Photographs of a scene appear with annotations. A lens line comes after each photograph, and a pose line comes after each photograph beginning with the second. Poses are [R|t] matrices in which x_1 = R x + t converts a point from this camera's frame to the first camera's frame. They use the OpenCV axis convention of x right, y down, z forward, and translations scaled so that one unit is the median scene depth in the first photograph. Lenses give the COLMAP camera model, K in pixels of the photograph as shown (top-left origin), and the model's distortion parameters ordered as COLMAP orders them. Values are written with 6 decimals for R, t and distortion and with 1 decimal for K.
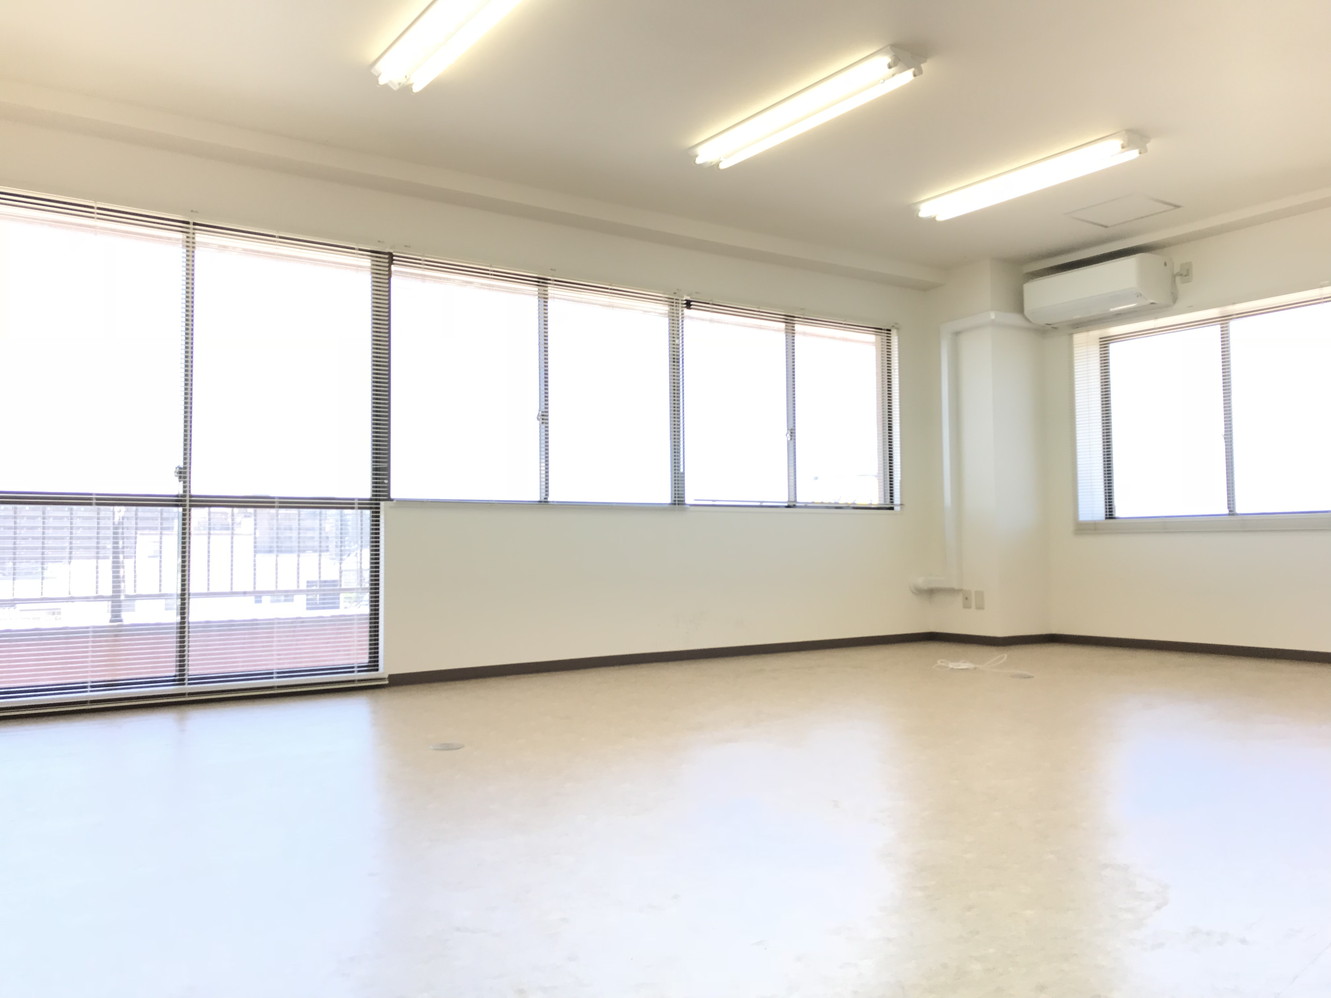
lens RADIAL K [[1095.0, 0, 662.5], [0, 1095.0, 494.6], [0, 0, 1]] dist [0.003272, 0.006053]
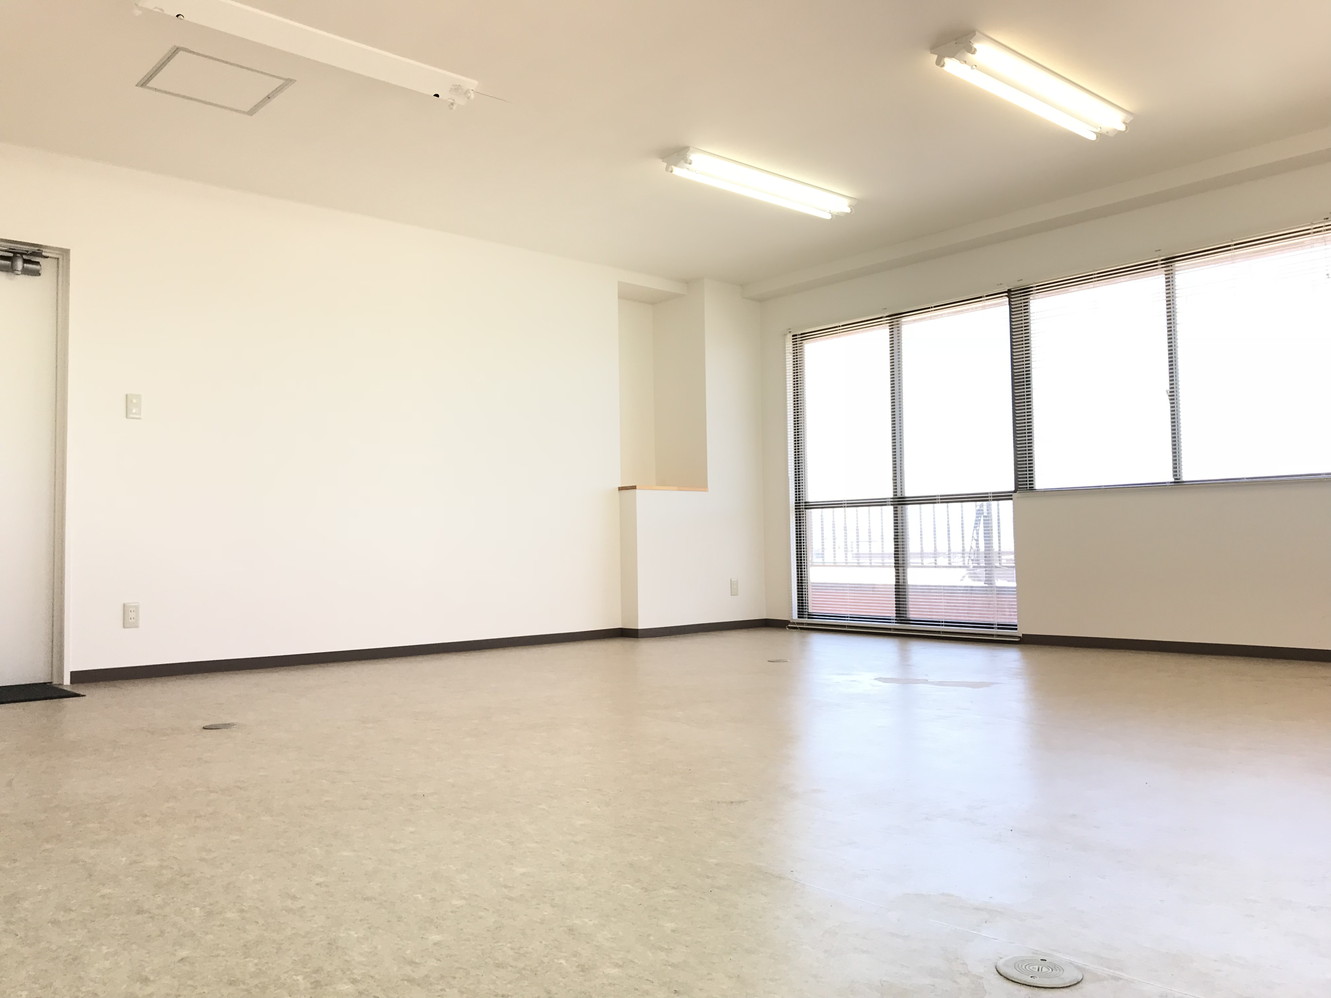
lens RADIAL K [[1095.0, 0, 663.5], [0, 1095.0, 497.3], [0, 0, 1]] dist [0.003272, 0.006053]
pose [[0.127119, -0.039999, -0.991081, 0.947172], [0.061547, 0.997579, -0.032367, 0.027711], [0.989976, -0.056883, 0.129274, 0.461731]]
